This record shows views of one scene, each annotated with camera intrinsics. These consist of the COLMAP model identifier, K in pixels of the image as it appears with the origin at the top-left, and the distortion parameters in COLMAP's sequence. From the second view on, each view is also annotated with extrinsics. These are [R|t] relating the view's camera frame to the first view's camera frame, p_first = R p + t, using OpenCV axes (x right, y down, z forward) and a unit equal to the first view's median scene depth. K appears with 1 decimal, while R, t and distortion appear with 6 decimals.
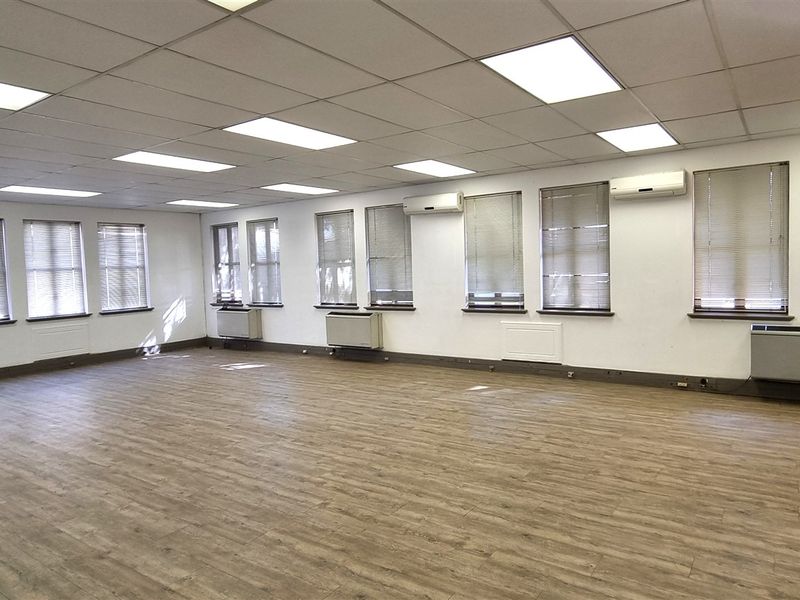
lens RADIAL K [[541.4, 0, 411.6], [0, 541.4, 291.0], [0, 0, 1]] dist [0.002891, -0.003277]
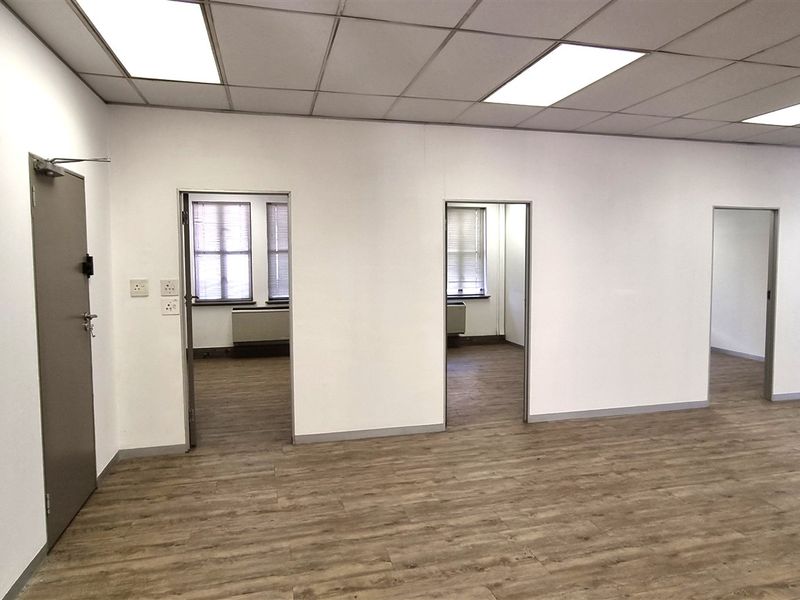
lens RADIAL K [[541.4, 0, 411.6], [0, 541.4, 291.0], [0, 0, 1]] dist [0.002891, -0.003277]
pose [[-0.650846, 0.080165, -0.754966, 0.455540], [-0.012304, 0.993165, 0.116066, -0.048470], [0.759110, 0.084830, -0.645411, 0.646731]]
